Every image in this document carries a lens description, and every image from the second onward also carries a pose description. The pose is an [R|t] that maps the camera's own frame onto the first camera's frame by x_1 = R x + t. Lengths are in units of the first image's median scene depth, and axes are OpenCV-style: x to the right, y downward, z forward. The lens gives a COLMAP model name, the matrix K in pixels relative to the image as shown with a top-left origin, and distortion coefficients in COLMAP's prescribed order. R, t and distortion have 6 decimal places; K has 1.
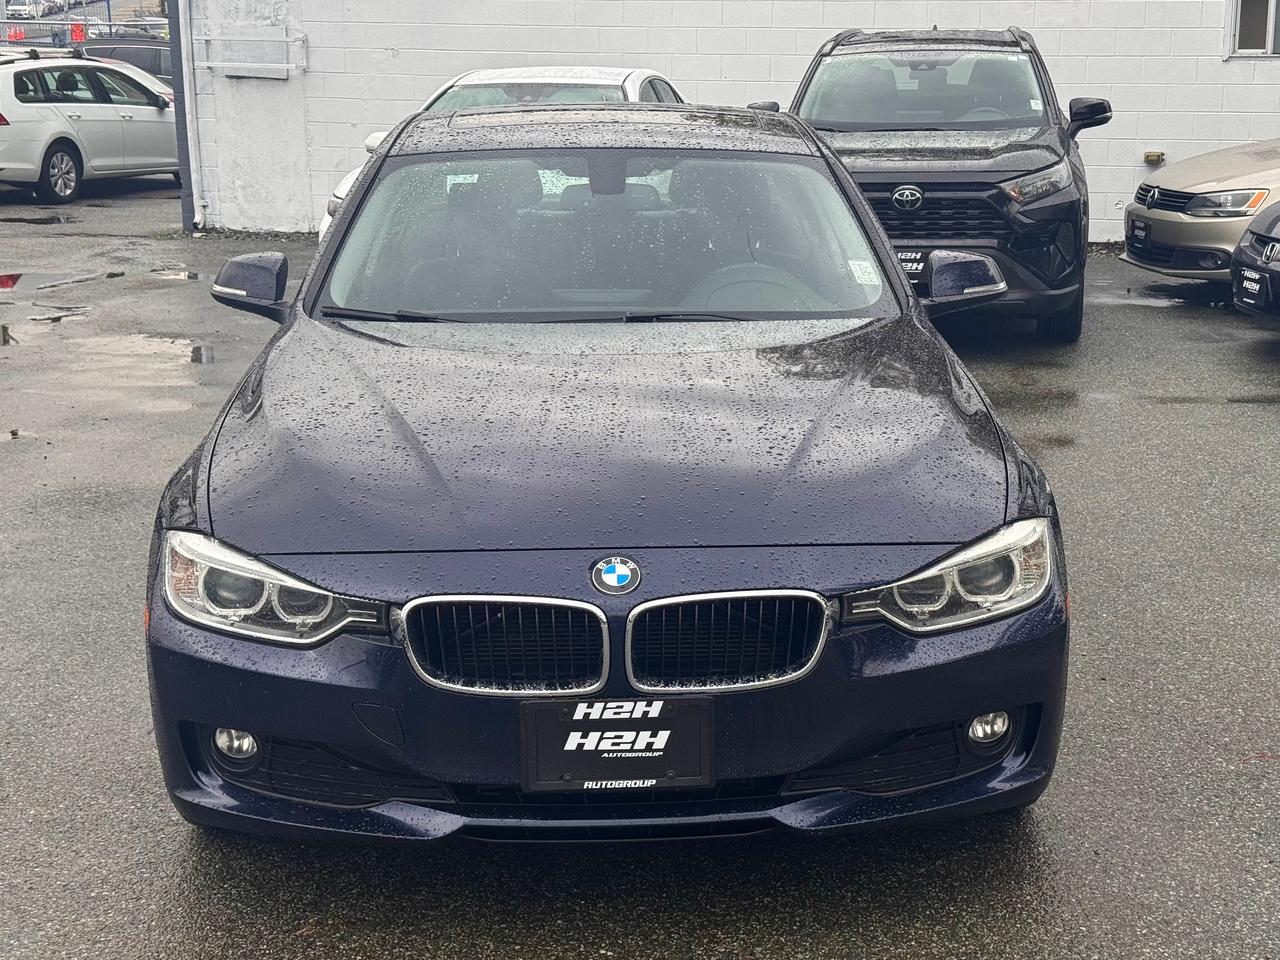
lens RADIAL K [[1747.6, 0, 640.4], [0, 1747.6, 490.0], [0, 0, 1]] dist [0.100100, 0.000000]
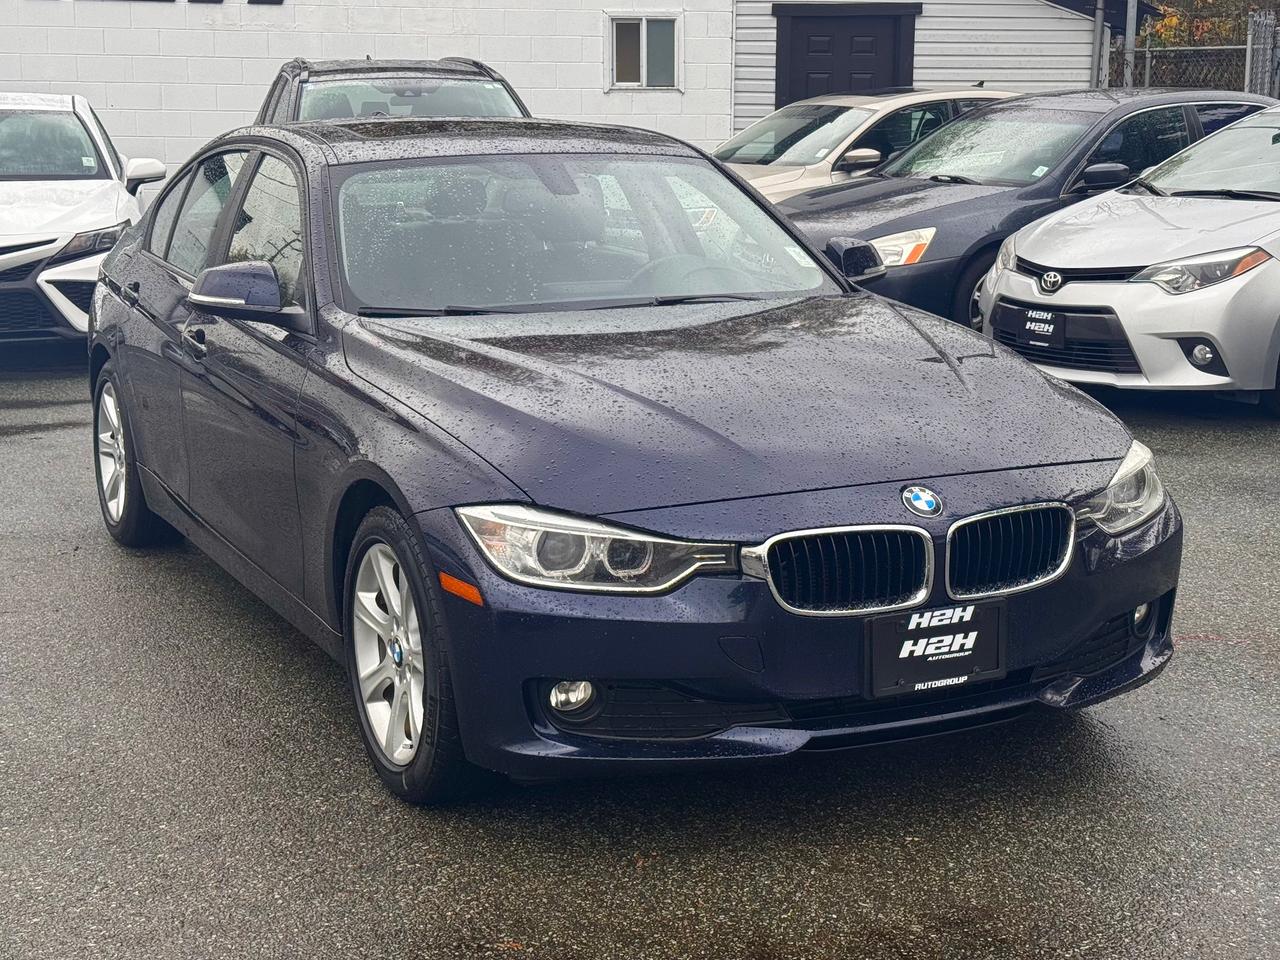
lens RADIAL K [[1747.6, 0, 645.1], [0, 1747.6, 472.8], [0, 0, 1]] dist [0.100100, 0.000000]
pose [[0.940361, -0.080197, 0.330591, -0.562524], [0.088757, 0.995994, -0.010853, 0.026351], [-0.328396, 0.039548, 0.943712, -0.024020]]
